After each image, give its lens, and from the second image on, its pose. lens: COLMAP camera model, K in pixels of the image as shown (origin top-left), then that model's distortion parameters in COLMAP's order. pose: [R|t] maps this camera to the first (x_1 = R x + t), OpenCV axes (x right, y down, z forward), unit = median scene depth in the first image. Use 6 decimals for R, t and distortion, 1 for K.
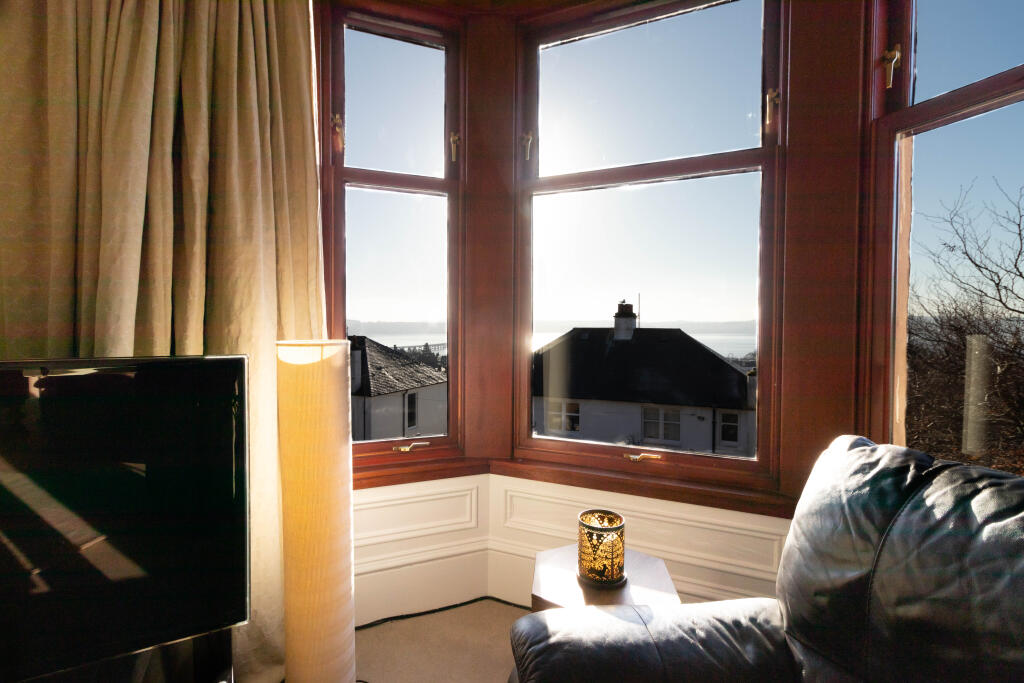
lens RADIAL K [[469.7, 0, 511.6], [0, 469.7, 337.1], [0, 0, 1]] dist [0.000252, 0.000182]
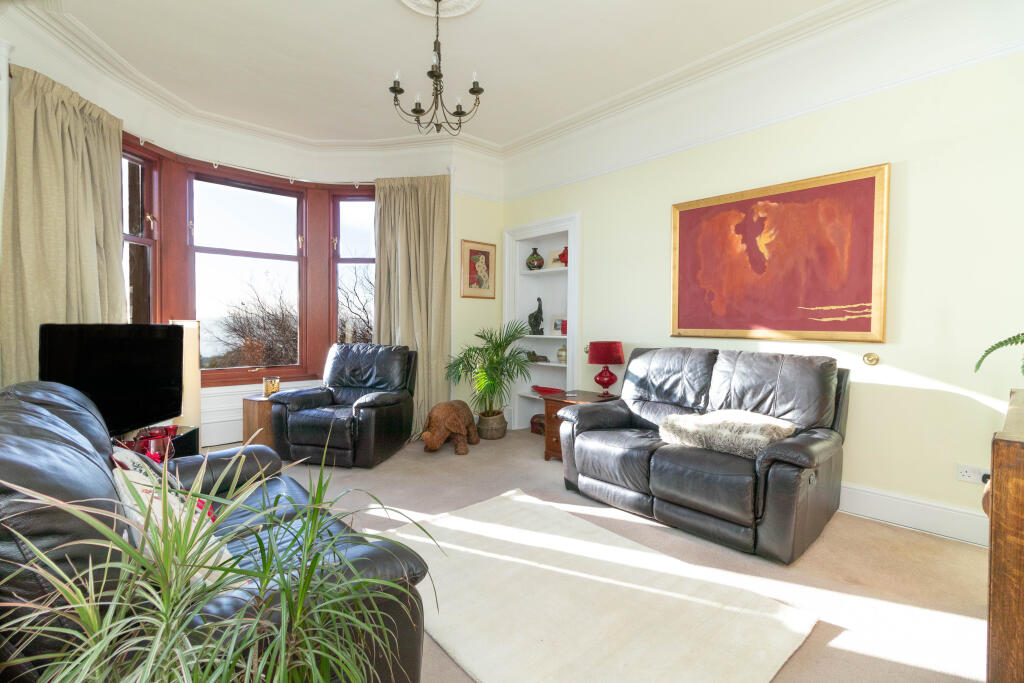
lens RADIAL K [[469.7, 0, 511.6], [0, 469.7, 337.1], [0, 0, 1]] dist [0.000252, 0.000182]
pose [[0.403578, -0.025222, 0.914598, -1.821773], [0.017178, 0.999653, 0.019987, 0.071587], [-0.914784, 0.007644, 0.403871, -1.563979]]
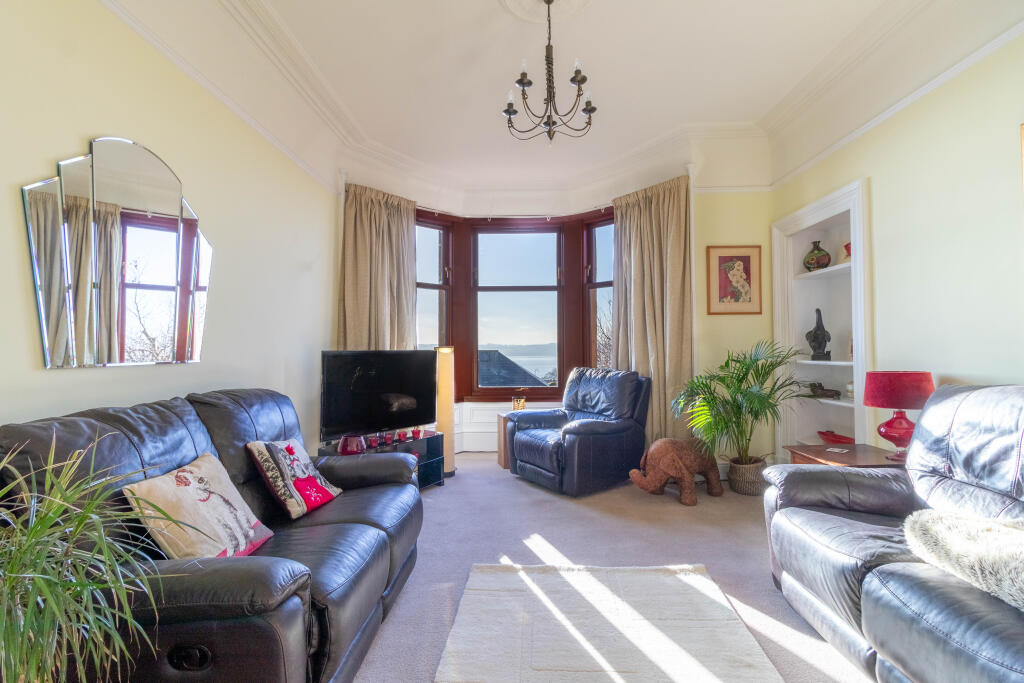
lens RADIAL K [[469.7, 0, 511.6], [0, 469.7, 337.1], [0, 0, 1]] dist [0.000252, 0.000182]
pose [[0.924777, 0.000195, 0.380510, -1.070010], [0.018577, 0.998784, -0.045662, 0.087624], [-0.380057, 0.049296, 0.923649, -2.008623]]
